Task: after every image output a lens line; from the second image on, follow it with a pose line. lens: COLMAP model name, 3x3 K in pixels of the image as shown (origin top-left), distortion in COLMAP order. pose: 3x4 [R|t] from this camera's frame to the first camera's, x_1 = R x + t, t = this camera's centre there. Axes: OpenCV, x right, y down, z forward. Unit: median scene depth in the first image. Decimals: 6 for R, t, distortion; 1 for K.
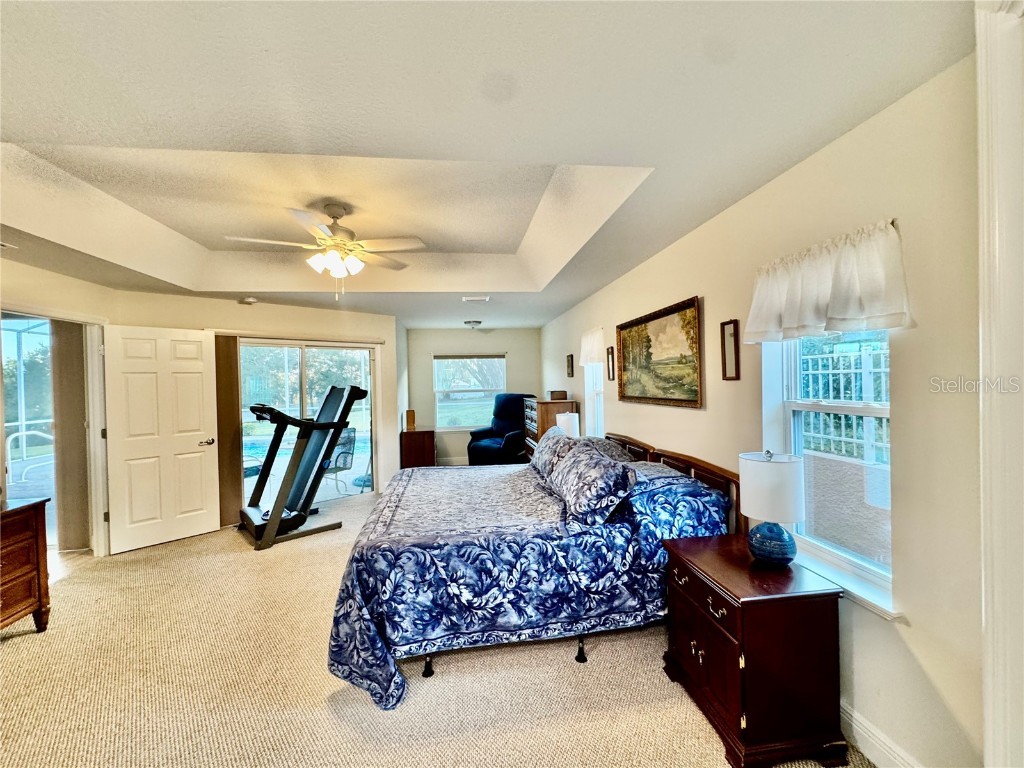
lens RADIAL K [[410.1, 0, 512.0], [0, 410.1, 384.0], [0, 0, 1]] dist [-0.001436, -0.000122]
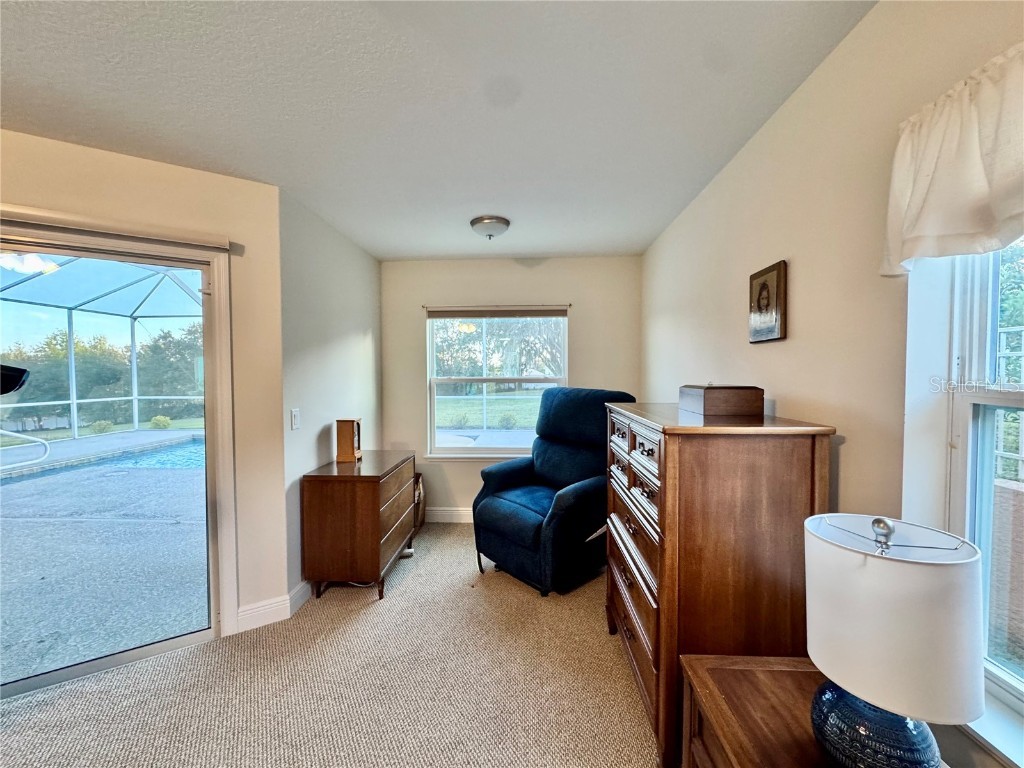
lens RADIAL K [[410.1, 0, 512.0], [0, 410.1, 384.0], [0, 0, 1]] dist [-0.001436, -0.000122]
pose [[0.983431, 0.024648, -0.179598, 0.009648], [-0.020130, 0.999434, 0.026940, 0.007729], [0.180160, -0.022878, 0.983371, 0.538634]]
